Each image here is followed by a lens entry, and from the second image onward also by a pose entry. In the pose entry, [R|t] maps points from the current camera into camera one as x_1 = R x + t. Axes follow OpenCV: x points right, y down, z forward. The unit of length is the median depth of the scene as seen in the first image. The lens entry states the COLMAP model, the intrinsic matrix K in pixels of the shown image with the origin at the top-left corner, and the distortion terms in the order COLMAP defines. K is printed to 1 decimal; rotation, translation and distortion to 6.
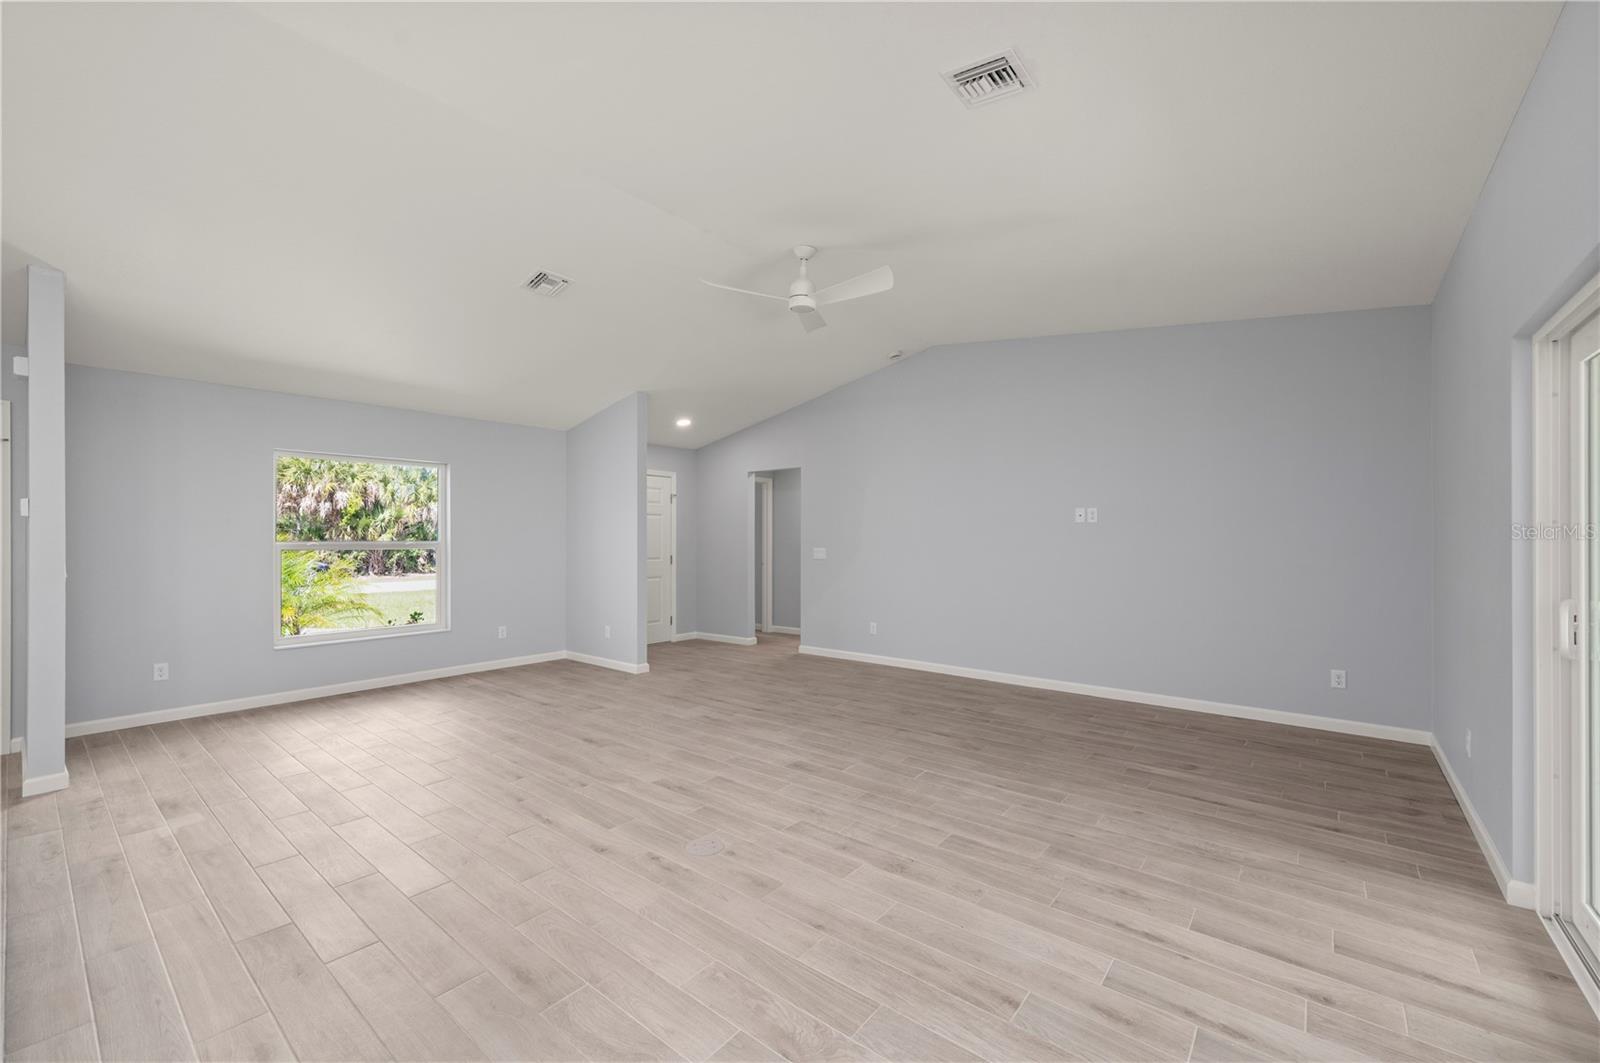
lens RADIAL K [[643.7, 0, 802.6], [0, 643.7, 539.9], [0, 0, 1]] dist [-0.001197, -0.000039]
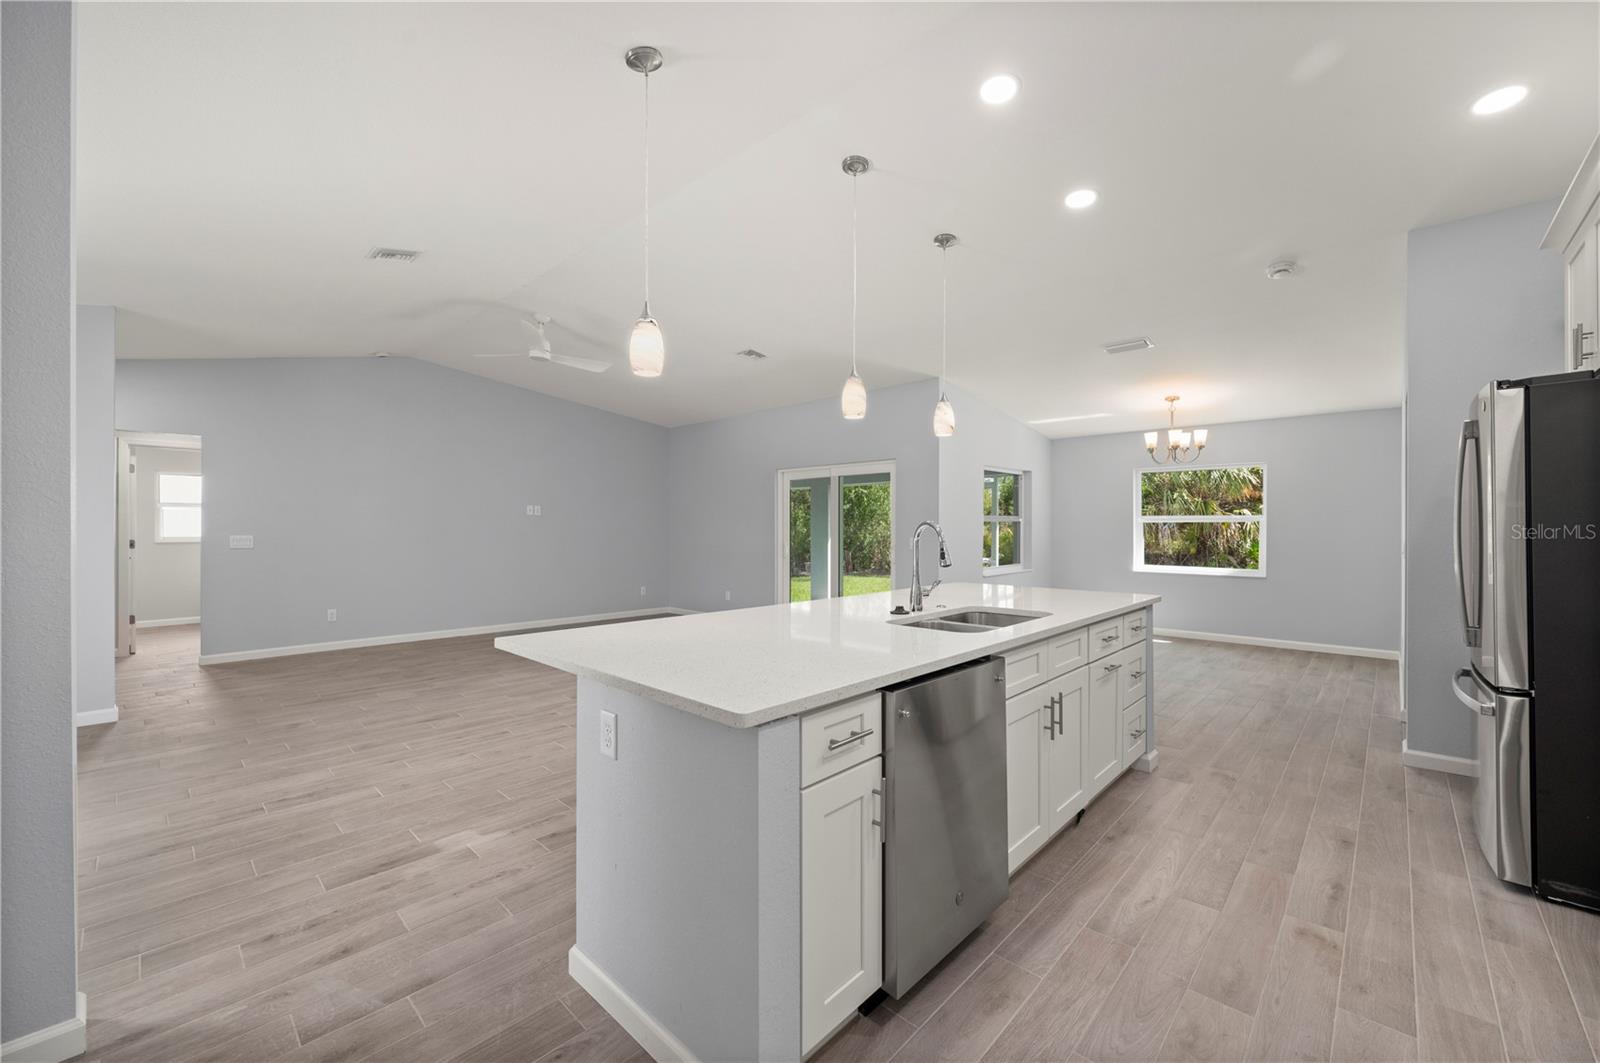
lens RADIAL K [[627.5, 0, 800.2], [0, 627.5, 533.5], [0, 0, 1]] dist [-0.001210, -0.000094]
pose [[0.074529, -0.008050, 0.997186, -1.545024], [-0.000289, 0.999967, 0.008094, 0.006593], [-0.997219, -0.000891, 0.074524, 0.404145]]
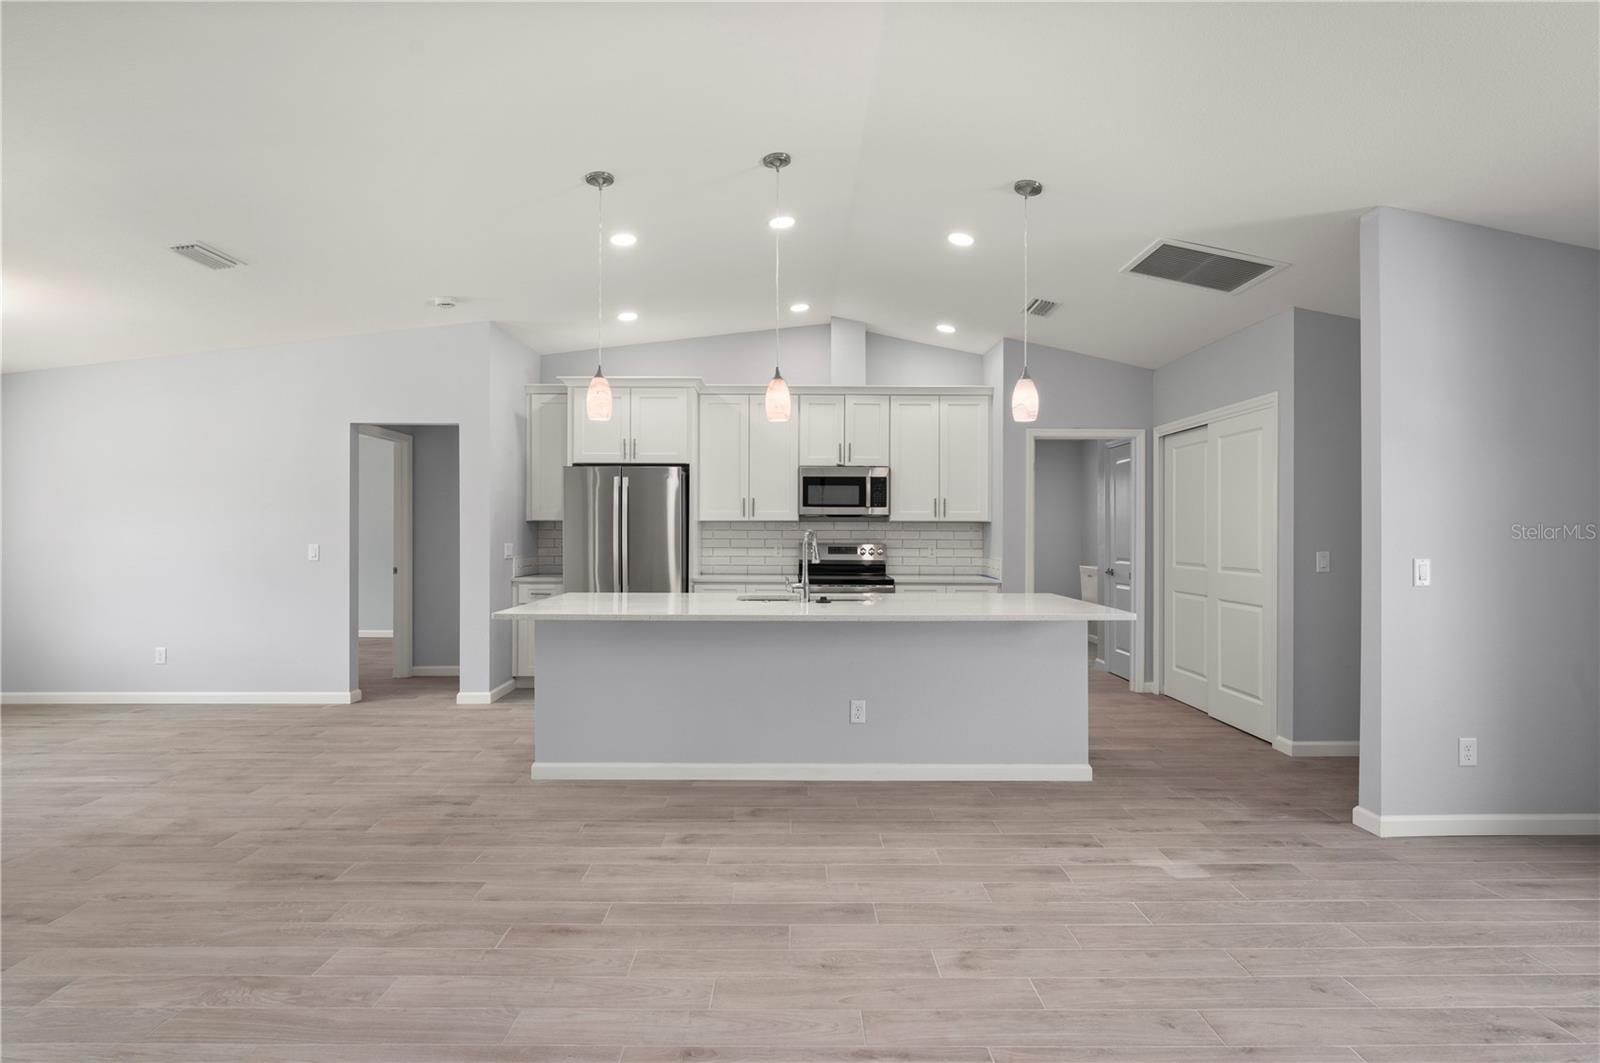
lens RADIAL K [[775.6, 0, 798.9], [0, 775.6, 528.6], [0, 0, 1]] dist [0.000519, 0.000107]
pose [[-0.772492, -0.004518, -0.635009, 0.051959], [-0.002514, 0.999989, -0.004056, 0.000748], [0.635020, -0.001537, -0.772494, 1.262150]]
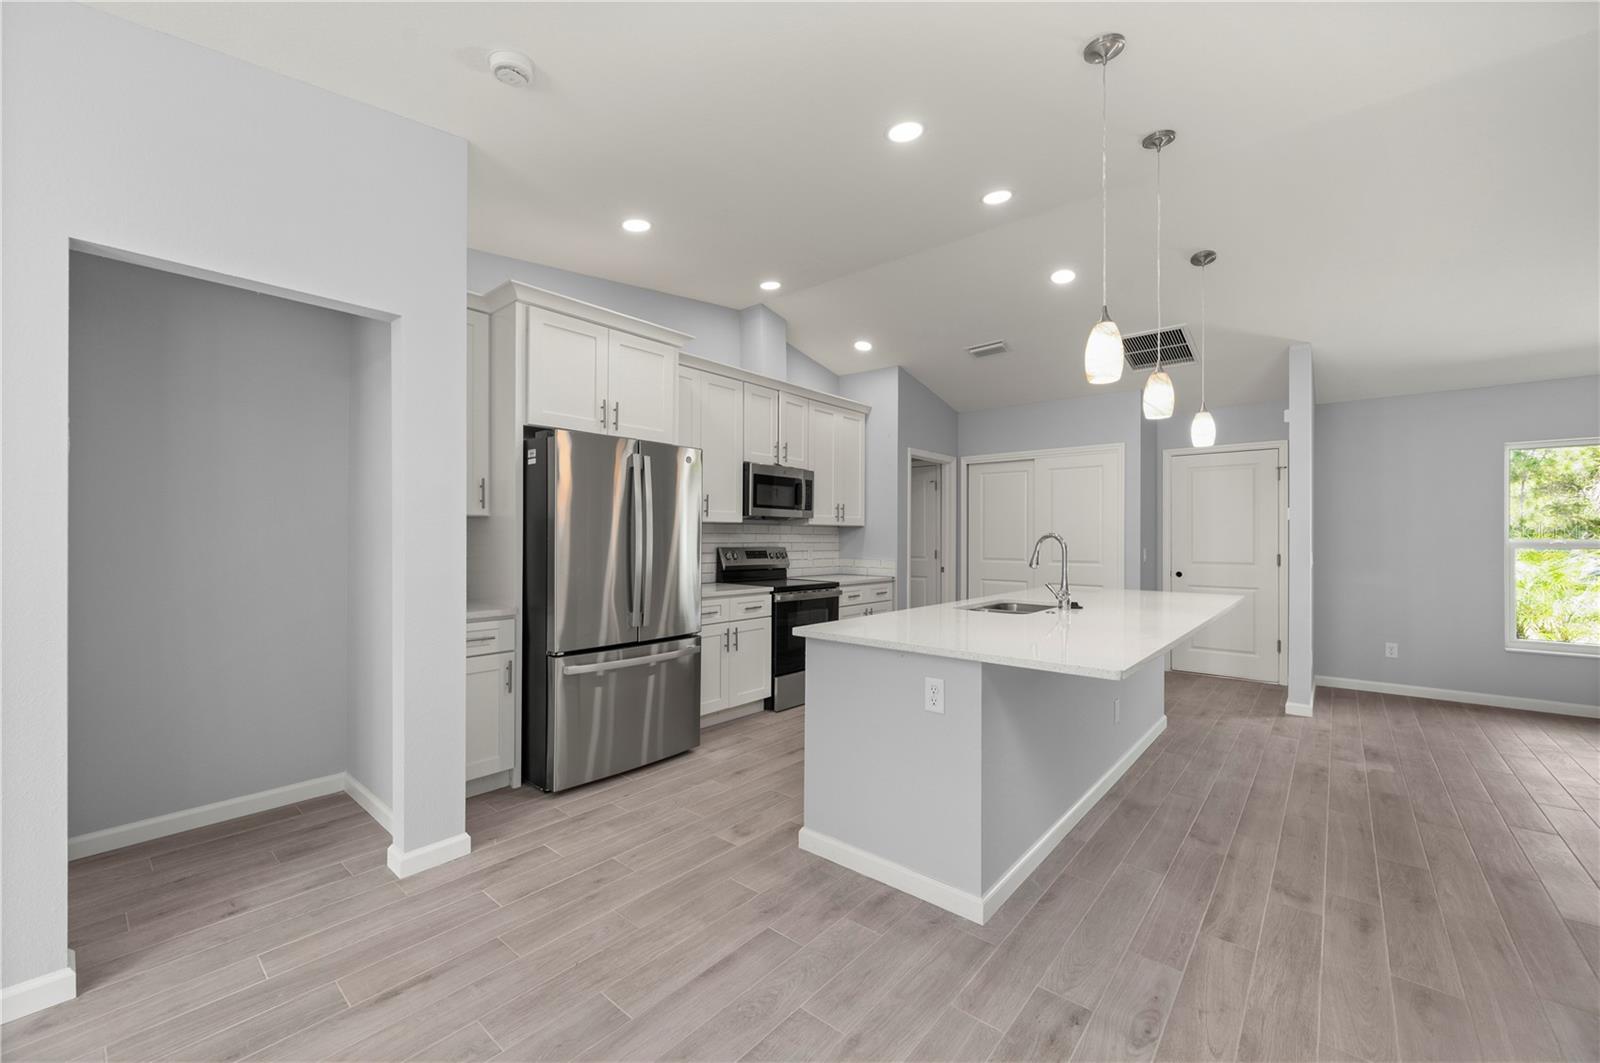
lens RADIAL K [[632.1, 0, 801.9], [0, 632.1, 531.8], [0, 0, 1]] dist [0.000245, 0.000057]
pose [[-0.021292, -0.008032, -0.999741, 0.229217], [-0.004079, 0.999960, -0.007947, 0.004657], [0.999765, 0.003909, -0.021324, -0.061604]]
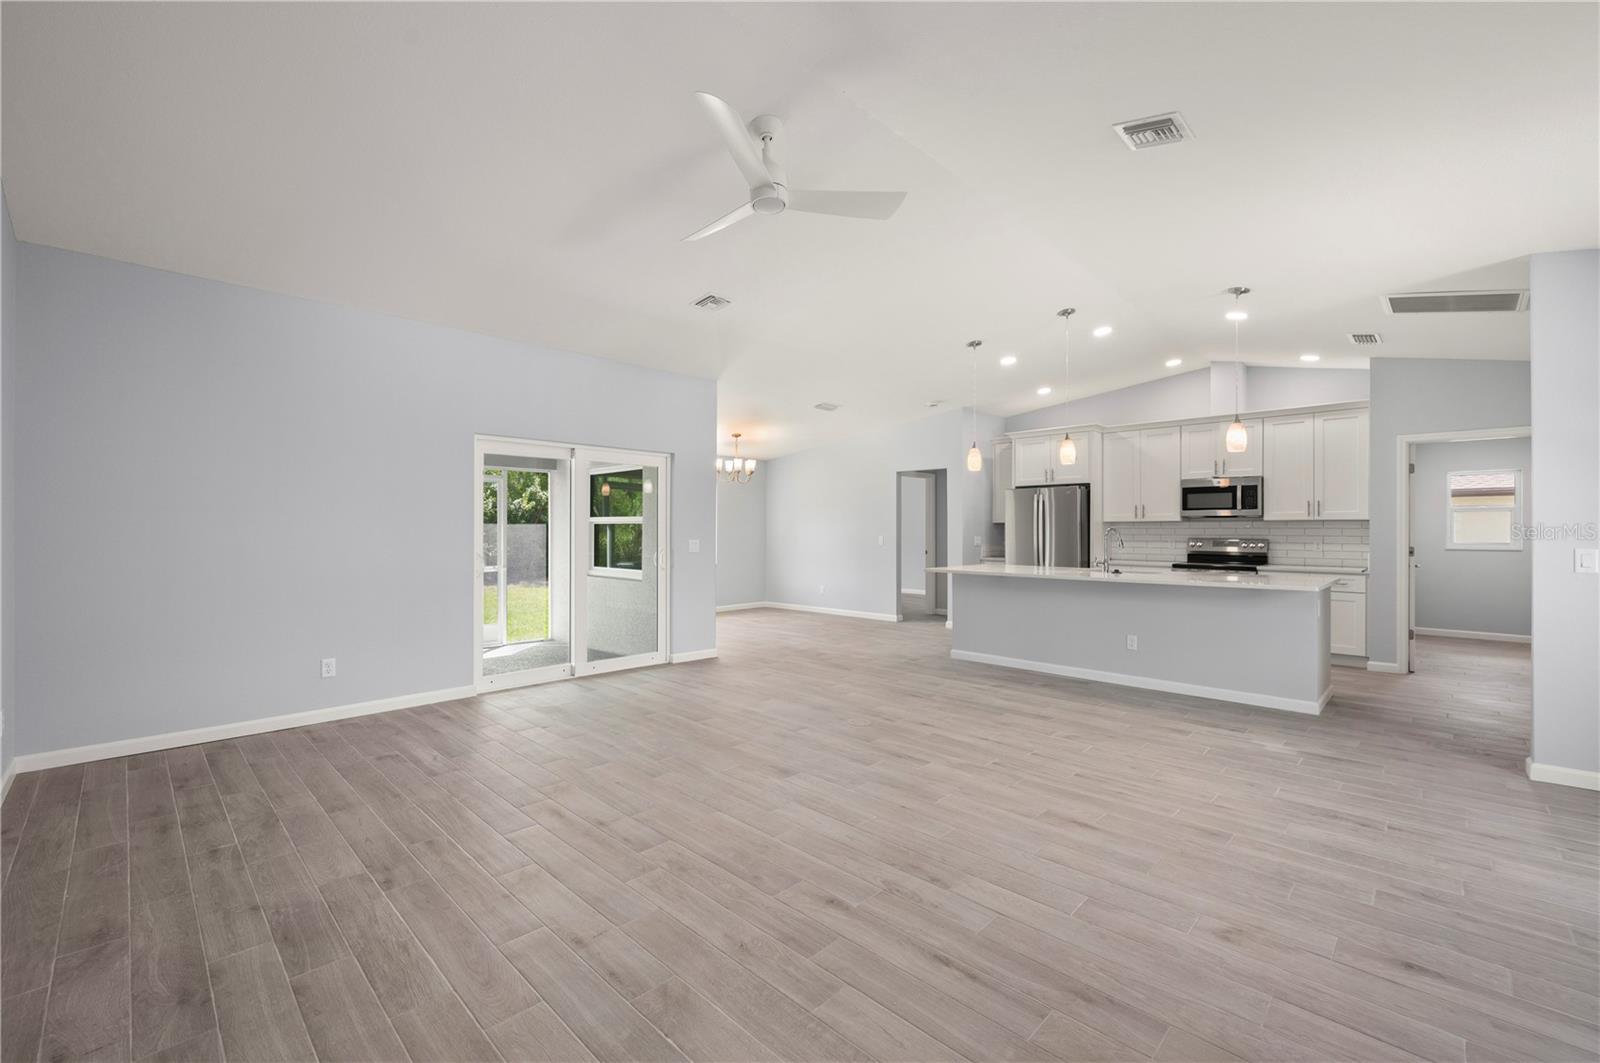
lens RADIAL K [[663.2, 0, 800.0], [0, 663.2, 528.8], [0, 0, 1]] dist [-0.001248, 0.000335]
pose [[-0.995749, -0.001727, 0.092089, -0.122752], [-0.002010, 0.999994, -0.002980, 0.008592], [-0.092083, -0.003153, -0.995746, 2.061626]]
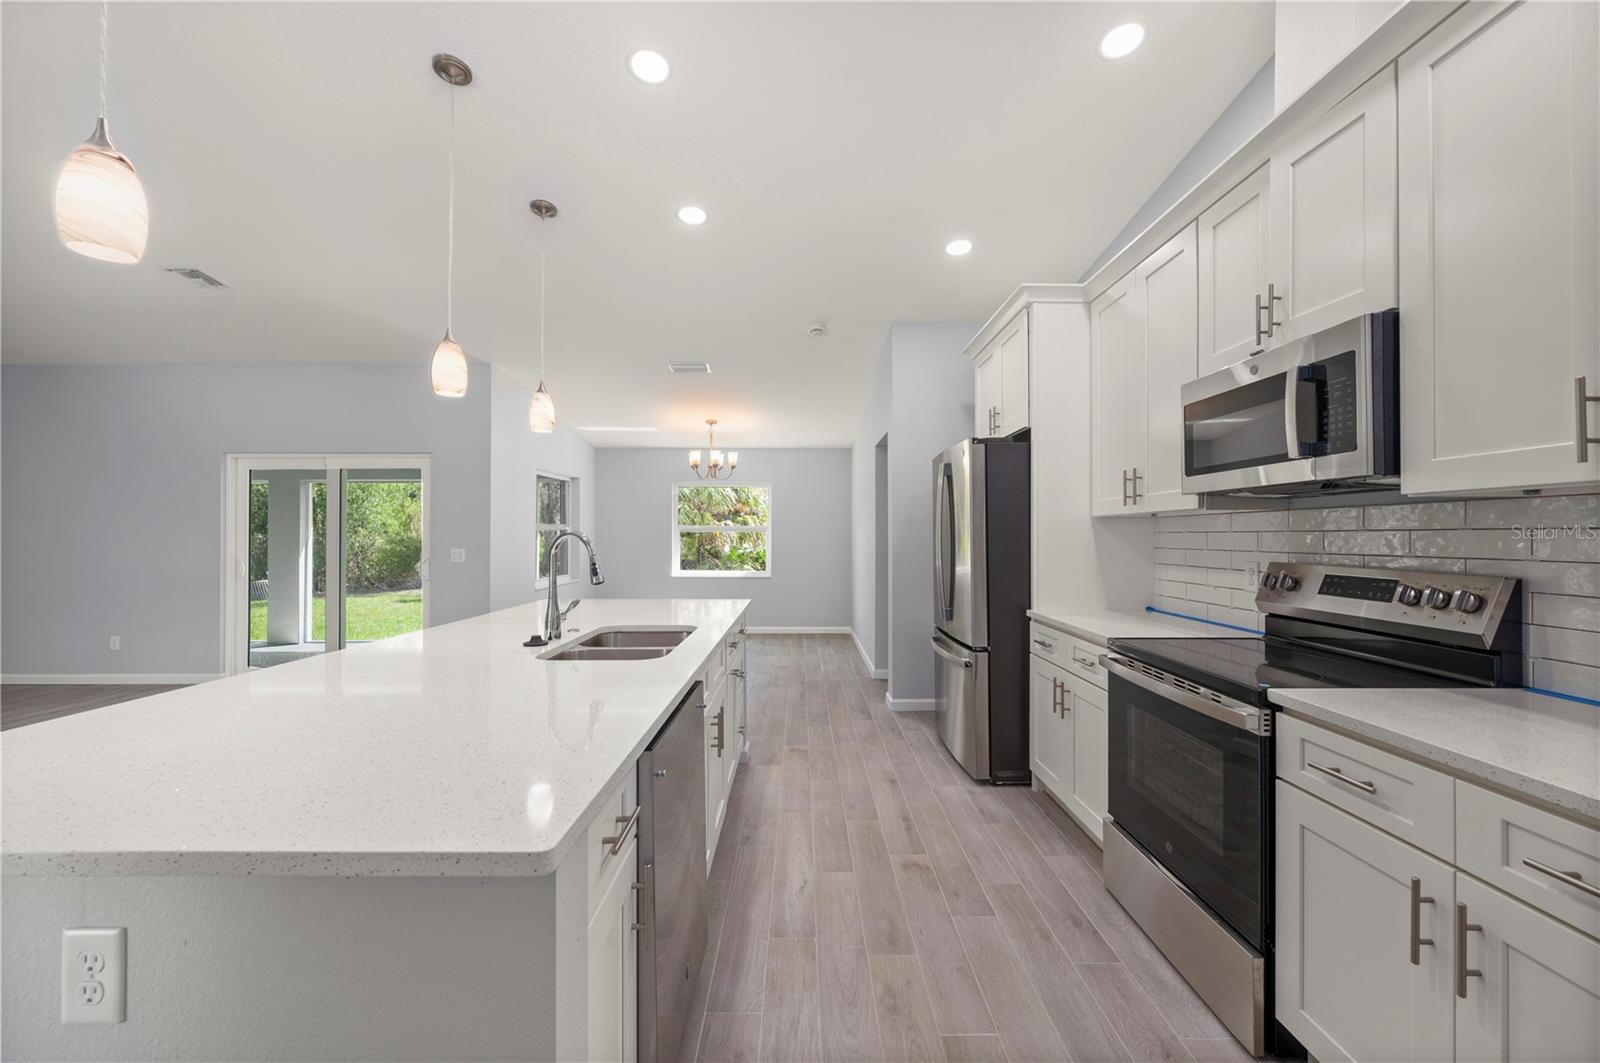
lens RADIAL K [[627.5, 0, 800.2], [0, 627.5, 533.5], [0, 0, 1]] dist [-0.001210, -0.000094]
pose [[-0.631282, 0.003061, 0.775548, -1.418514], [-0.000739, 0.999989, -0.004549, 0.003014], [-0.775553, -0.003445, -0.631273, 0.532091]]
